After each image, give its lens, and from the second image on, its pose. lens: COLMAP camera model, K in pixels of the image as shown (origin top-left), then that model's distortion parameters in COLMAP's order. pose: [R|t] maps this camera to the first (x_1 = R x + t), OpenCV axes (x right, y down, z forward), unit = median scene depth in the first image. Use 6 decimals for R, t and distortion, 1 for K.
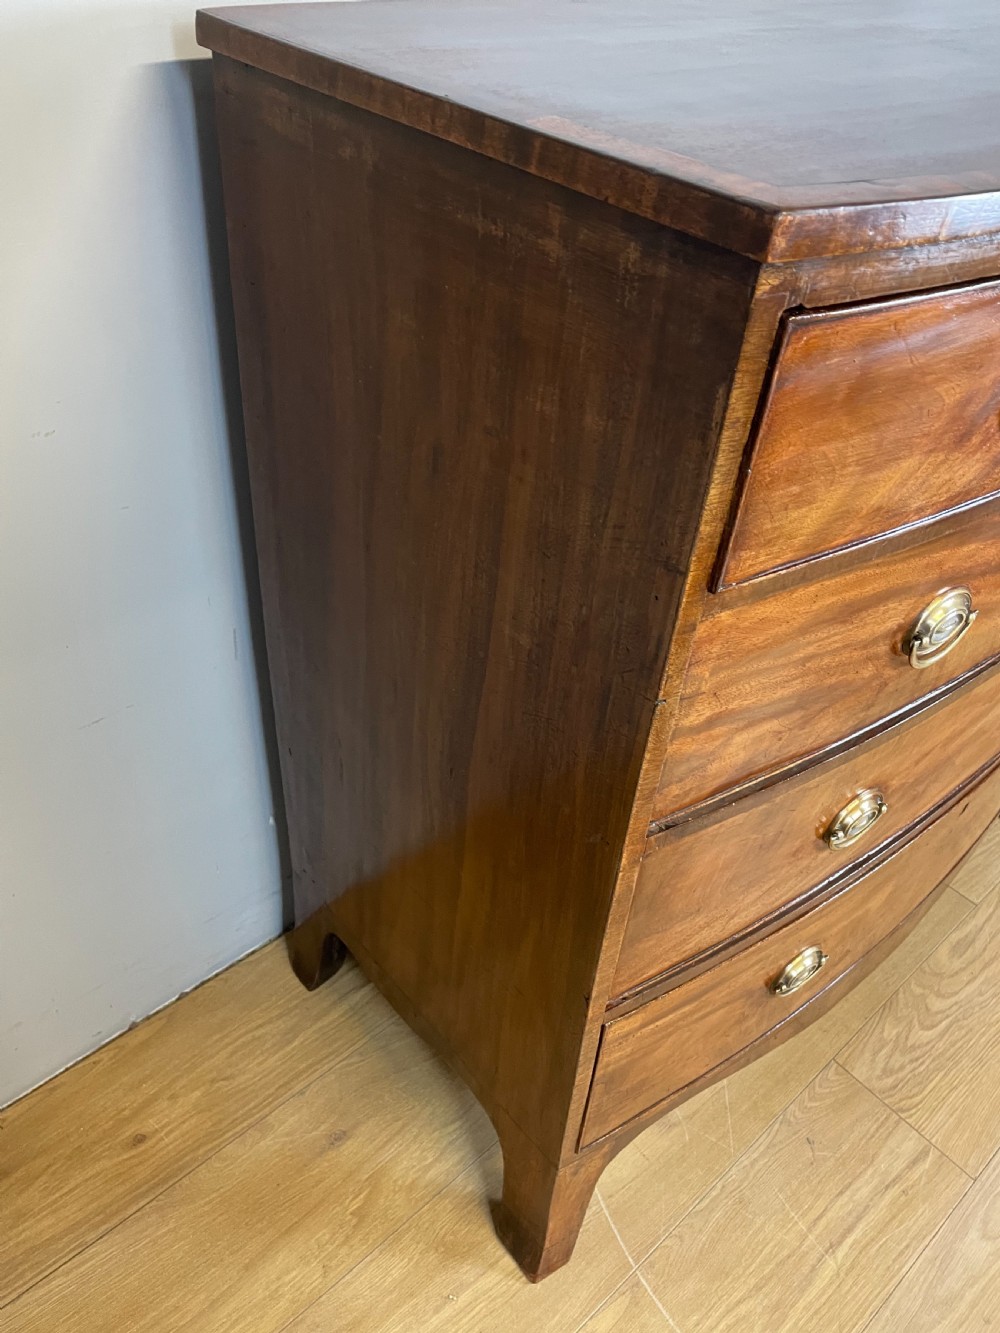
lens RADIAL K [[1001.7, 0, 497.9], [0, 1001.7, 656.5], [0, 0, 1]] dist [0.092999, -0.119473]
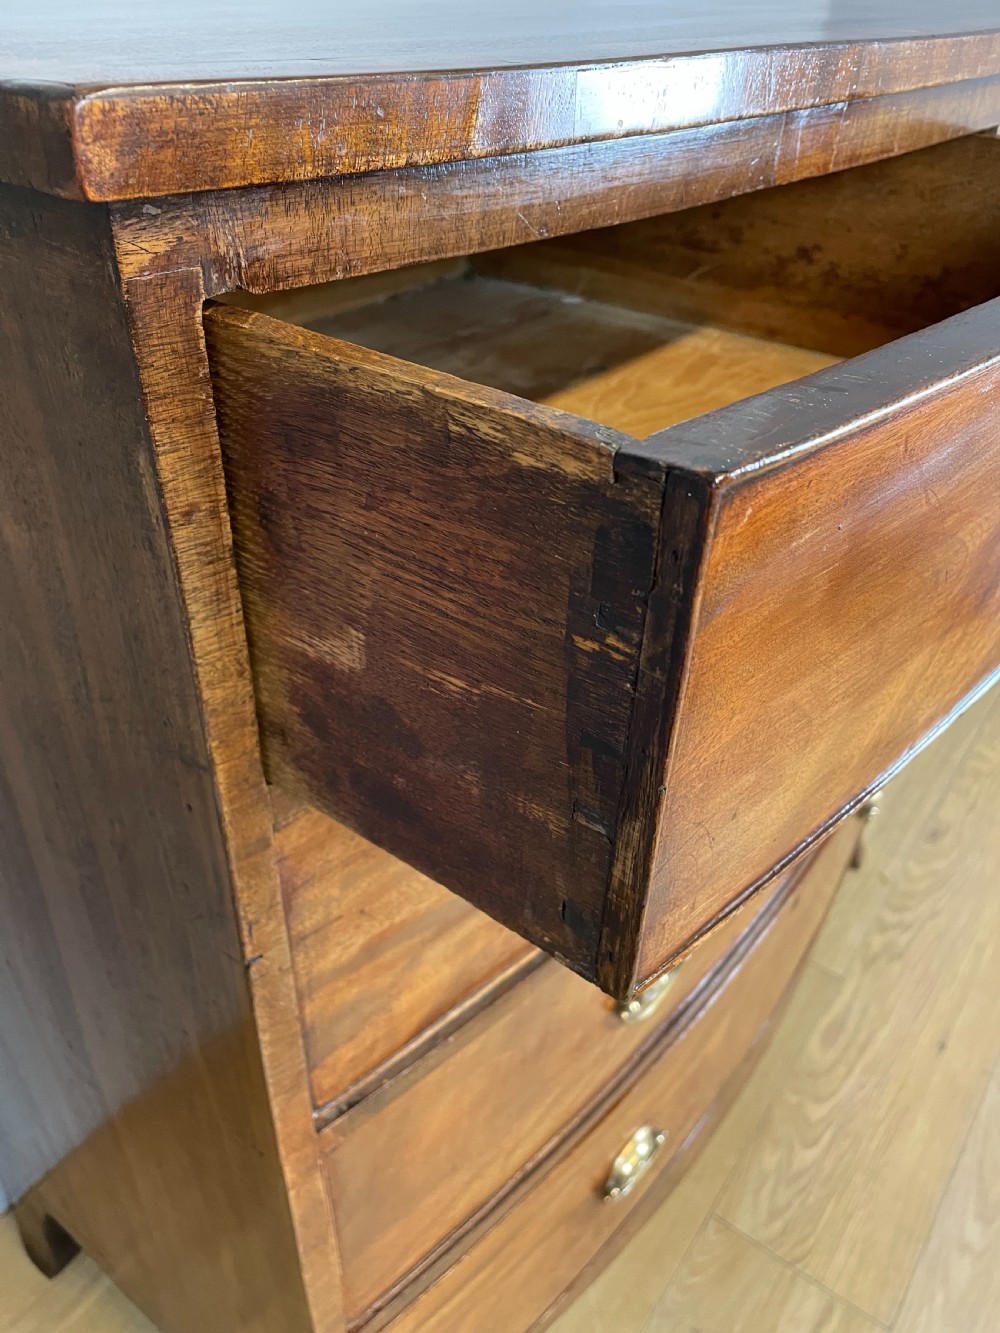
lens RADIAL K [[1015.9, 0, 500.1], [0, 1015.9, 672.2], [0, 0, 1]] dist [0.085048, -0.126144]
pose [[0.977320, -0.159235, 0.139604, 0.125465], [0.166492, 0.985153, -0.041874, -0.038564], [-0.130864, 0.064167, 0.989322, 0.175732]]
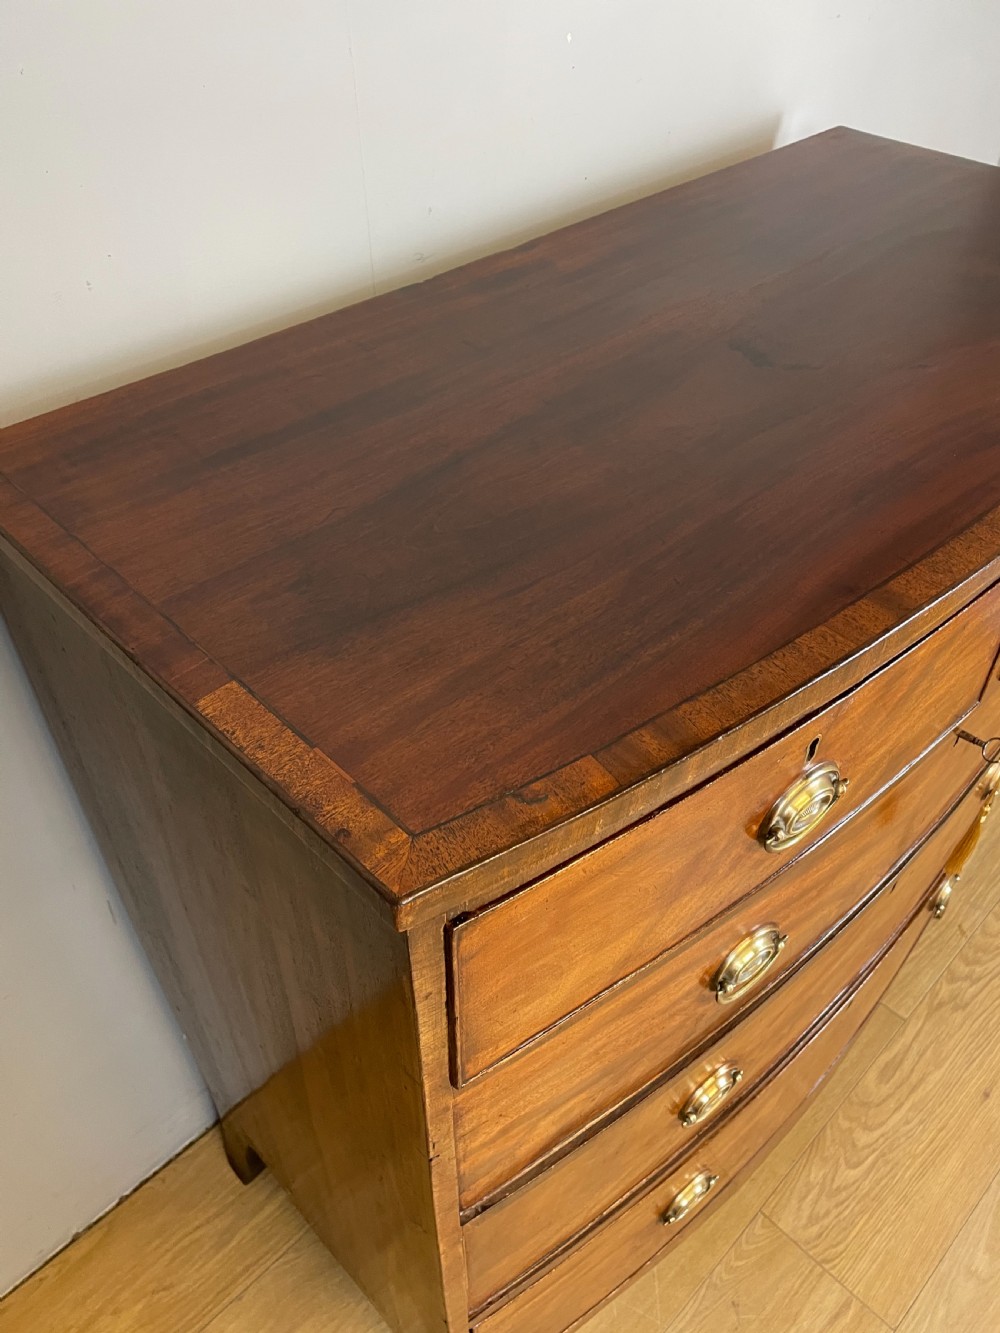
lens RADIAL K [[1001.1, 0, 500.0], [0, 1001.1, 666.5], [0, 0, 1]] dist [0.097628, -0.128951]
pose [[0.996386, -0.083980, -0.012776, 0.141865], [0.084526, 0.995121, 0.050890, -0.246355], [0.008440, -0.051786, 0.998623, 0.004312]]
